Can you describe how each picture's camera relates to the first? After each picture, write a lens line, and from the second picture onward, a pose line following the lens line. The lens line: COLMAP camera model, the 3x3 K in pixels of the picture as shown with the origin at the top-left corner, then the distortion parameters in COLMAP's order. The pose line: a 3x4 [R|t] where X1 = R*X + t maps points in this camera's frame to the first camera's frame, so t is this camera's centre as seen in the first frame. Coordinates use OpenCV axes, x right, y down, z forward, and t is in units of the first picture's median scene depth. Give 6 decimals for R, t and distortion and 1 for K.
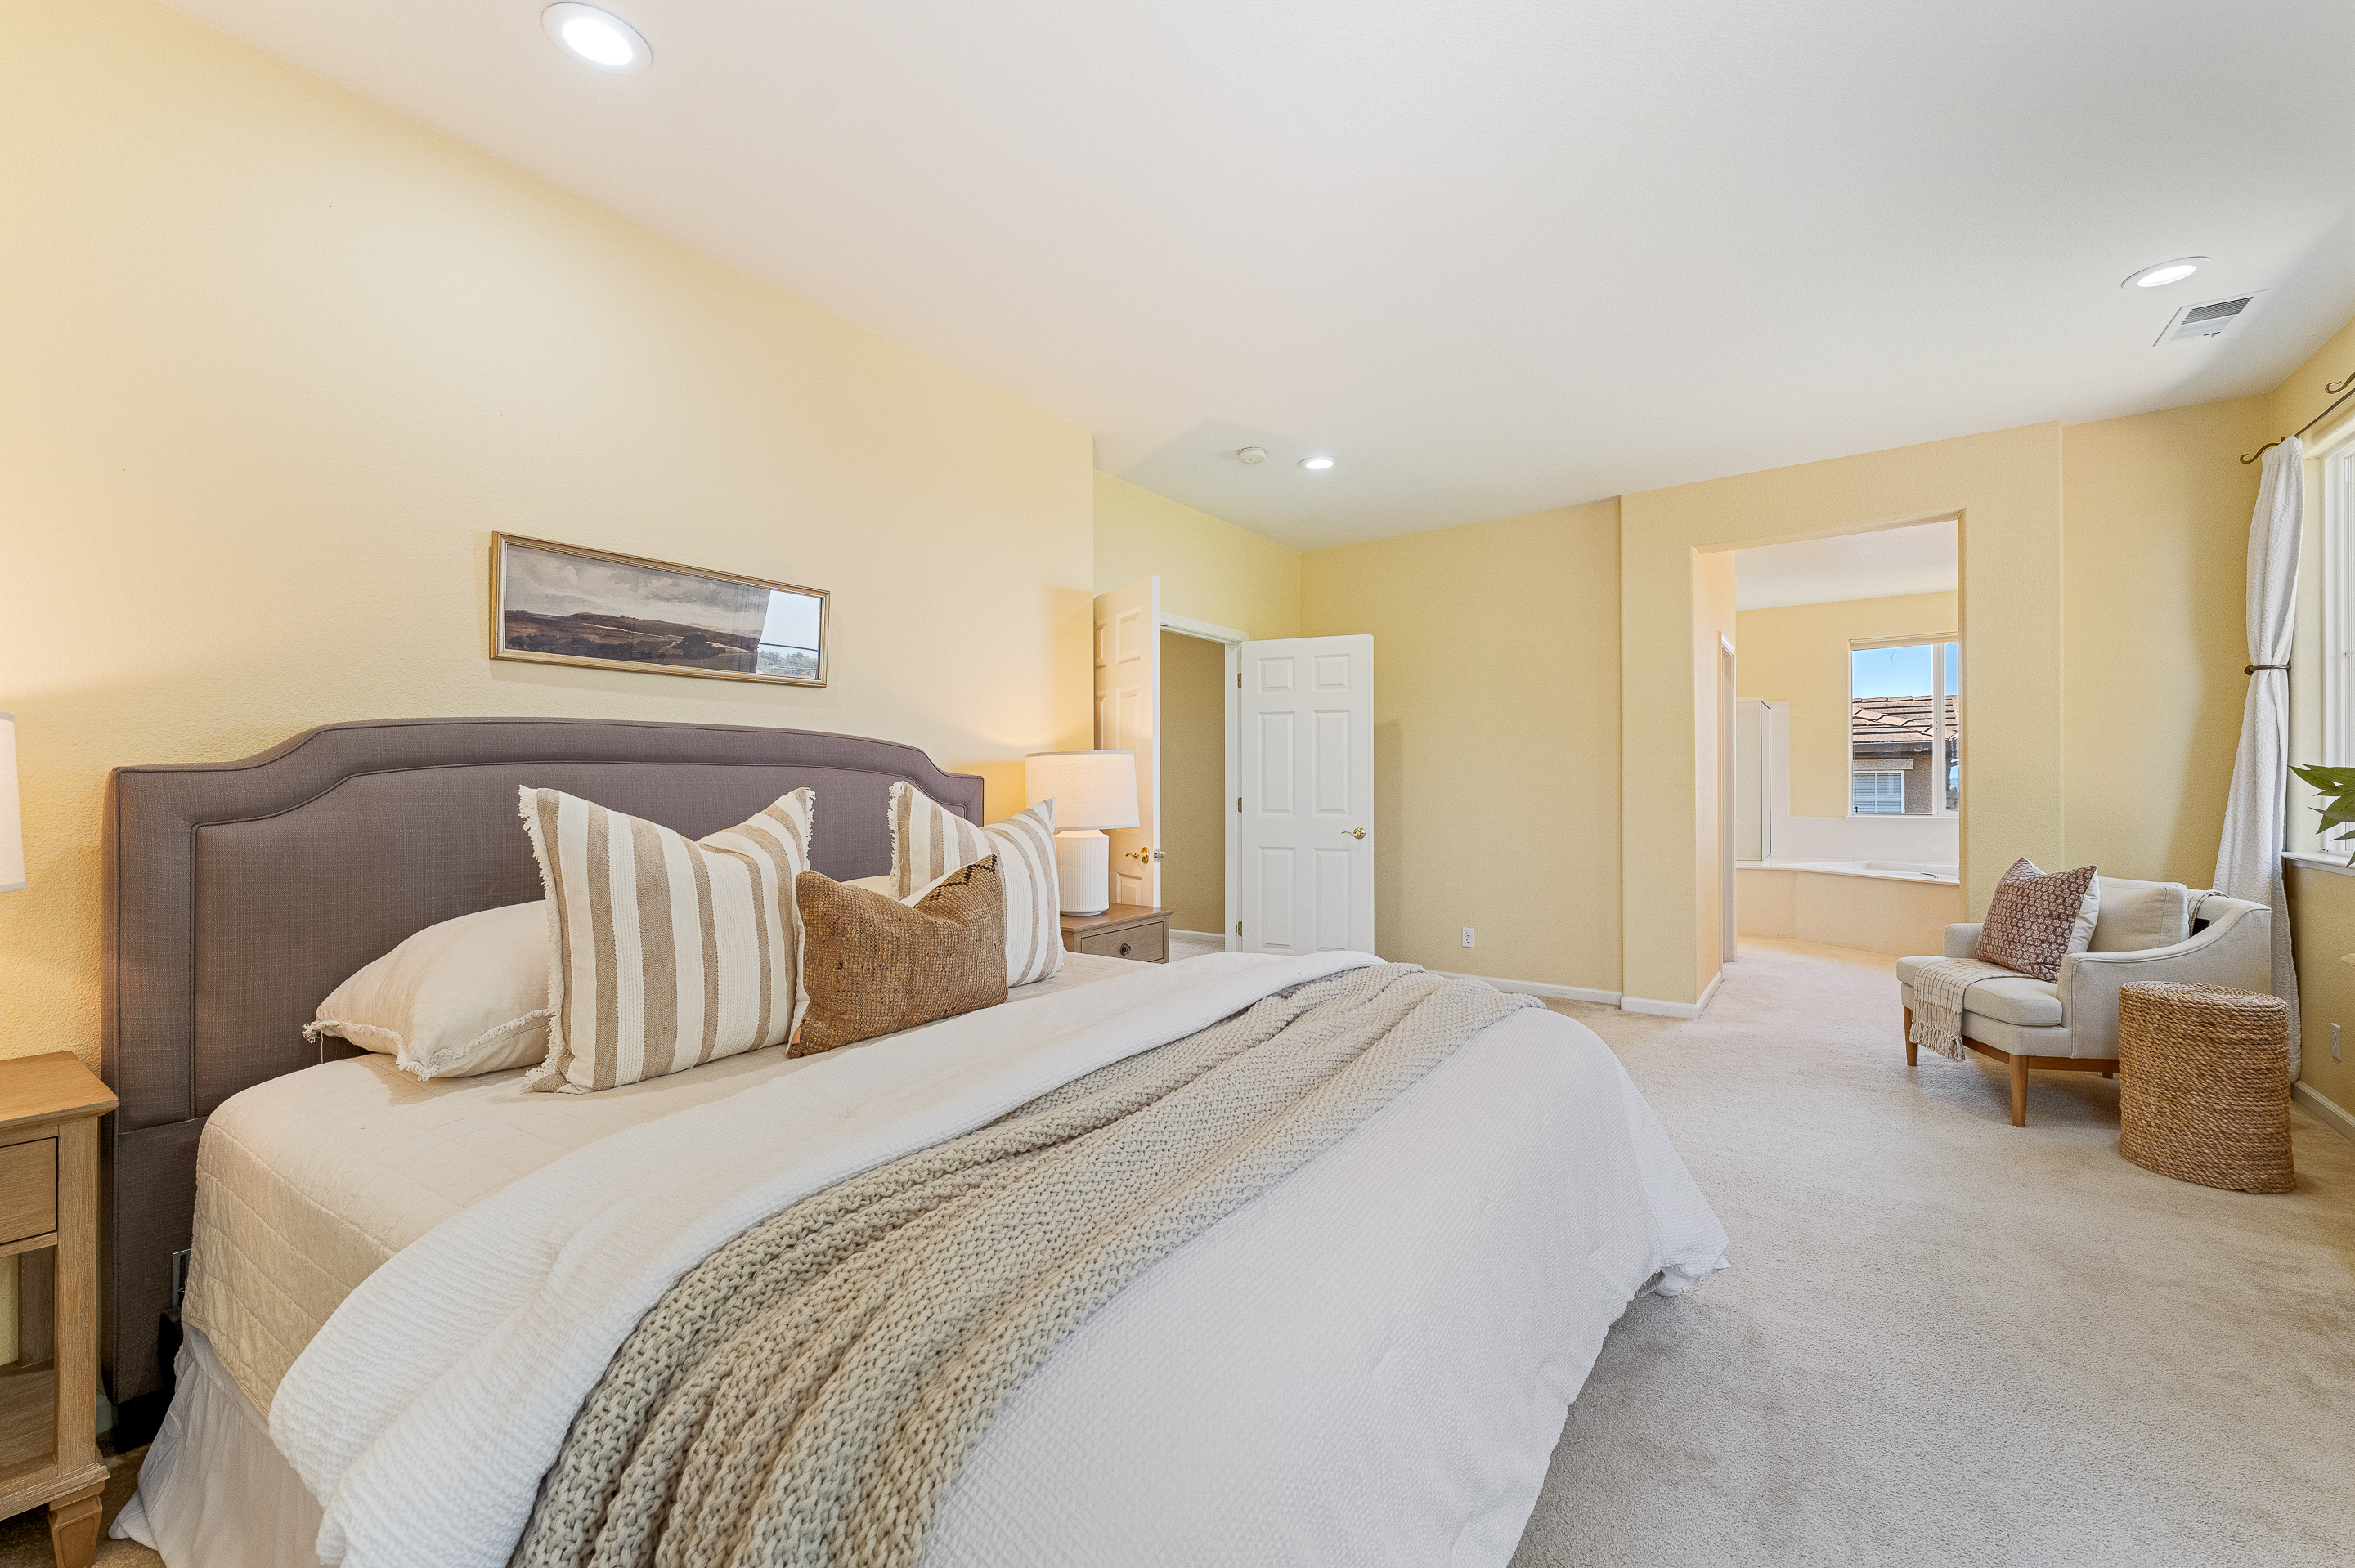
lens RADIAL K [[965.0, 0, 1177.6], [0, 965.0, 781.1], [0, 0, 1]] dist [0.005668, -0.000415]
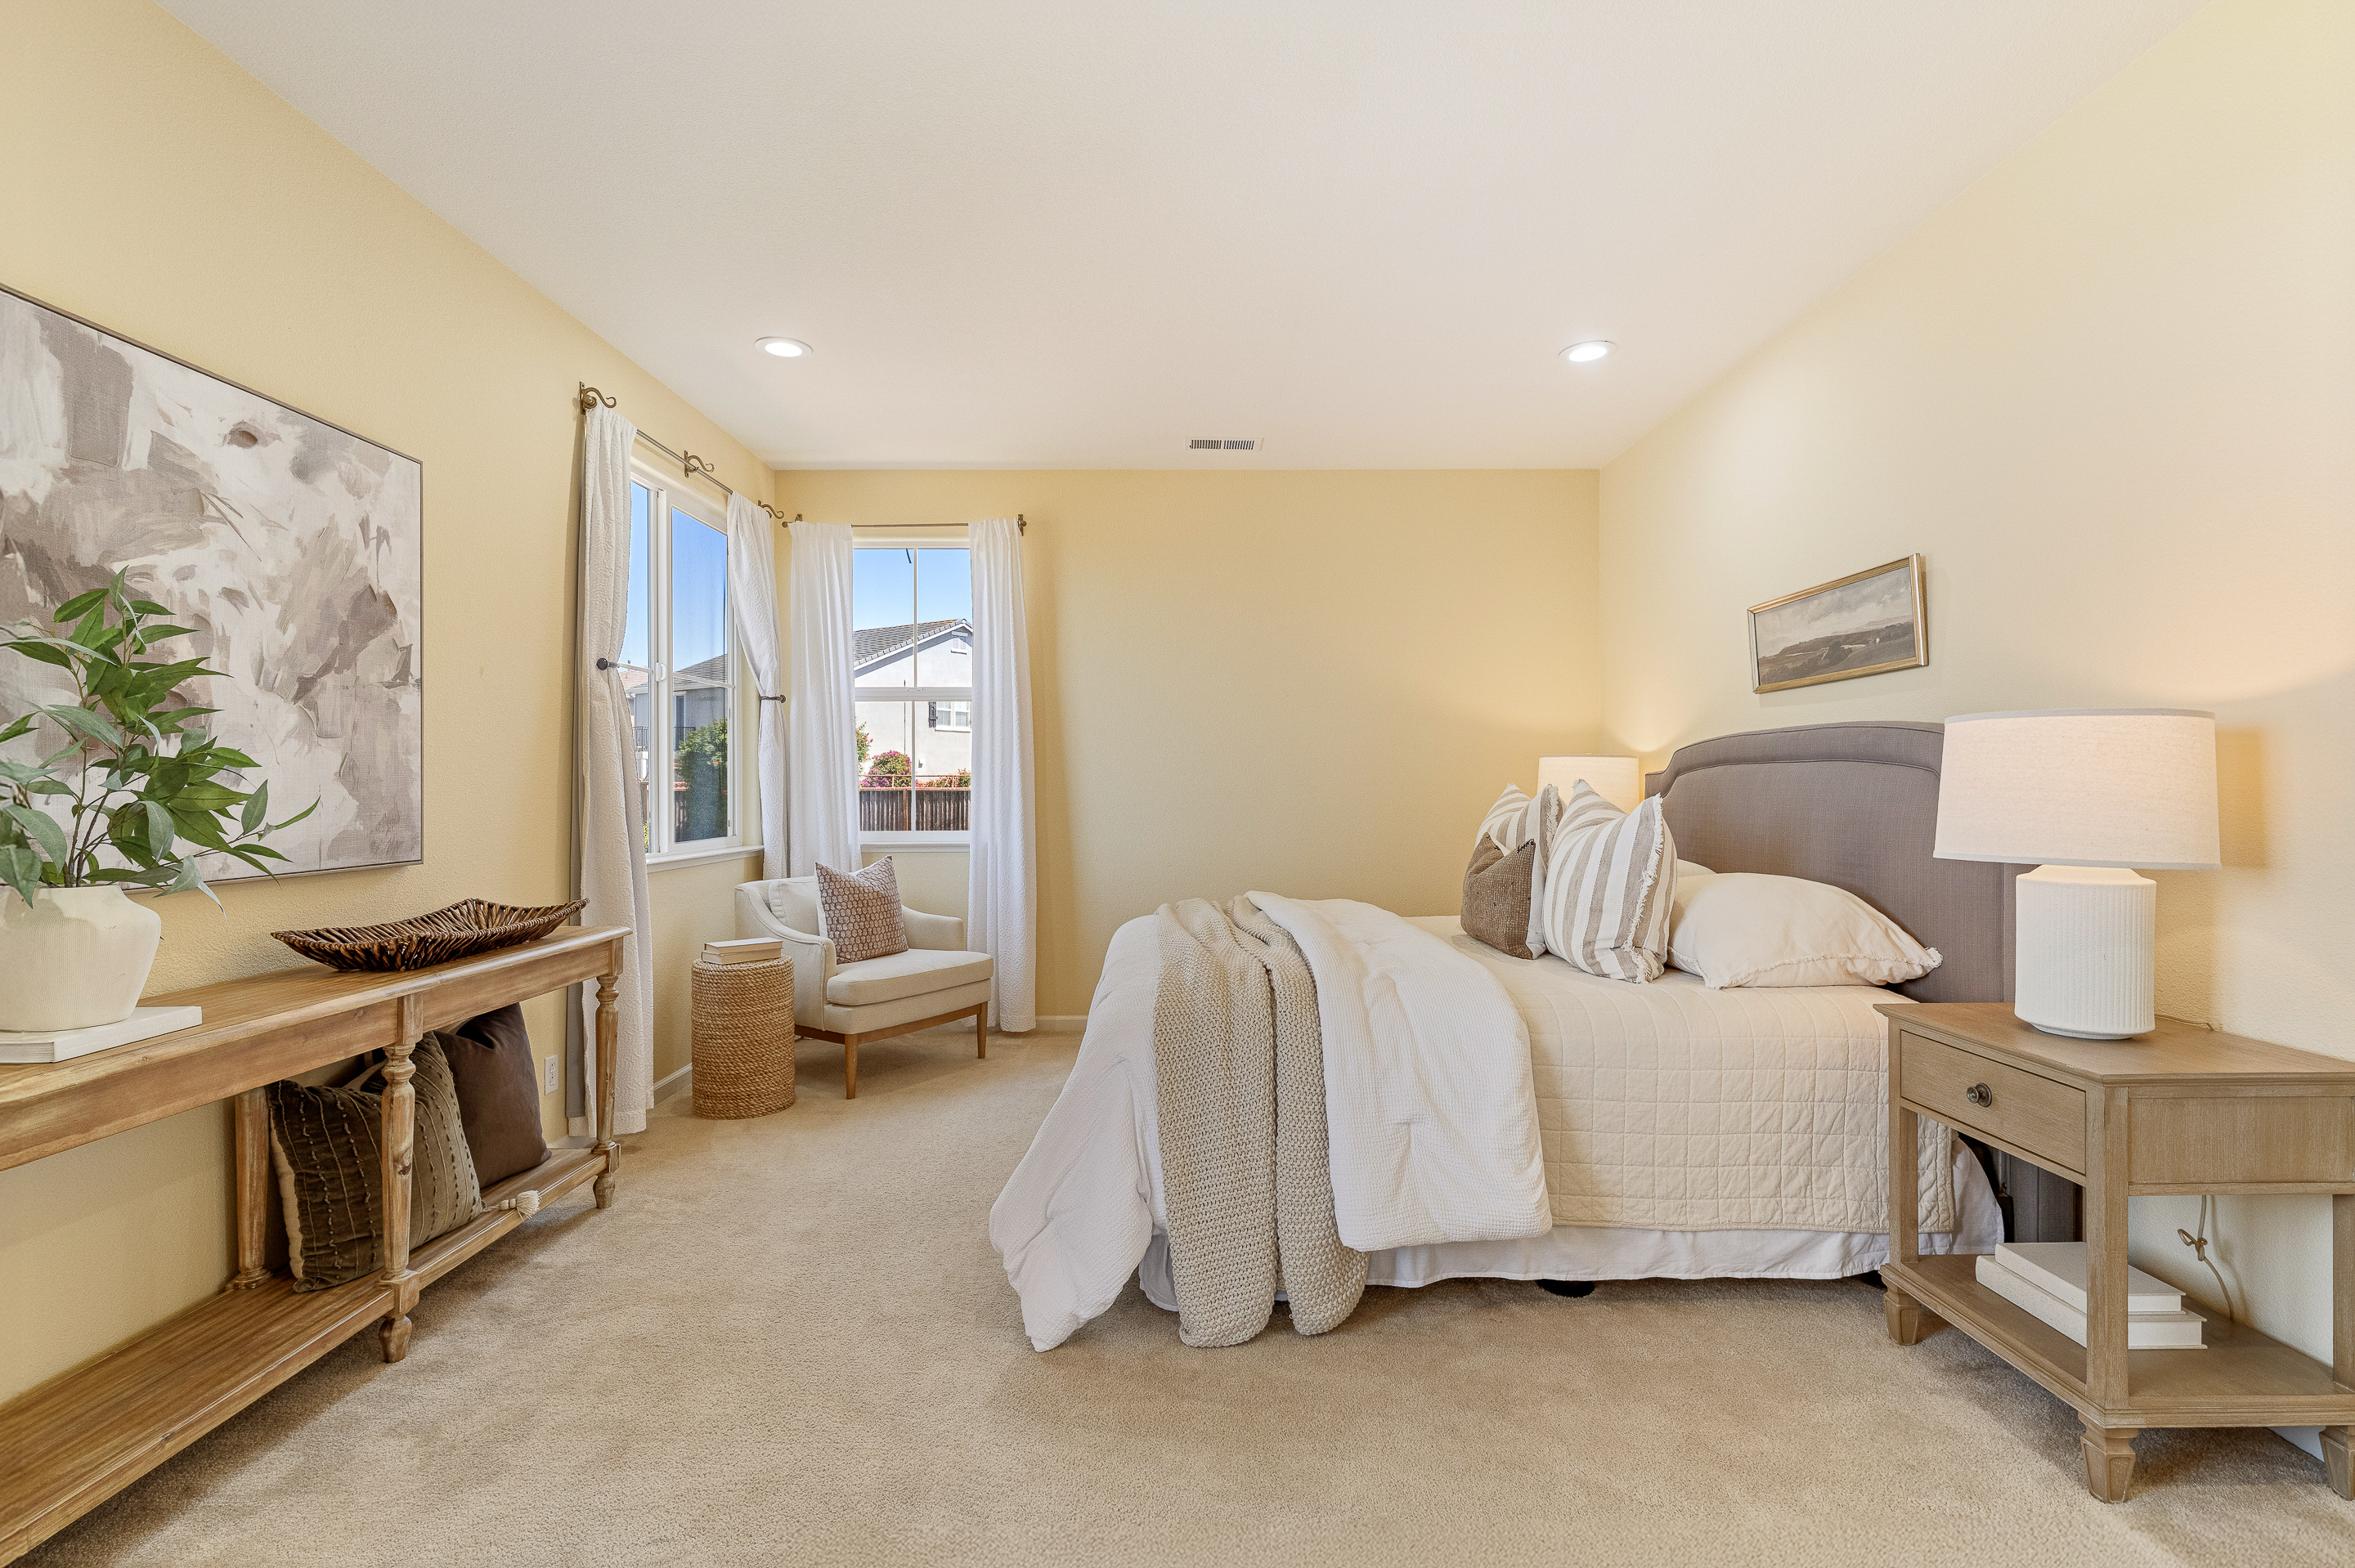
lens RADIAL K [[1114.5, 0, 1178.9], [0, 1114.5, 792.6], [0, 0, 1]] dist [0.006046, -0.000397]
pose [[-0.816064, 0.000151, -0.577961, 0.844427], [0.001140, 0.999998, -0.001349, 0.019713], [0.577960, -0.001760, -0.816063, 1.616654]]
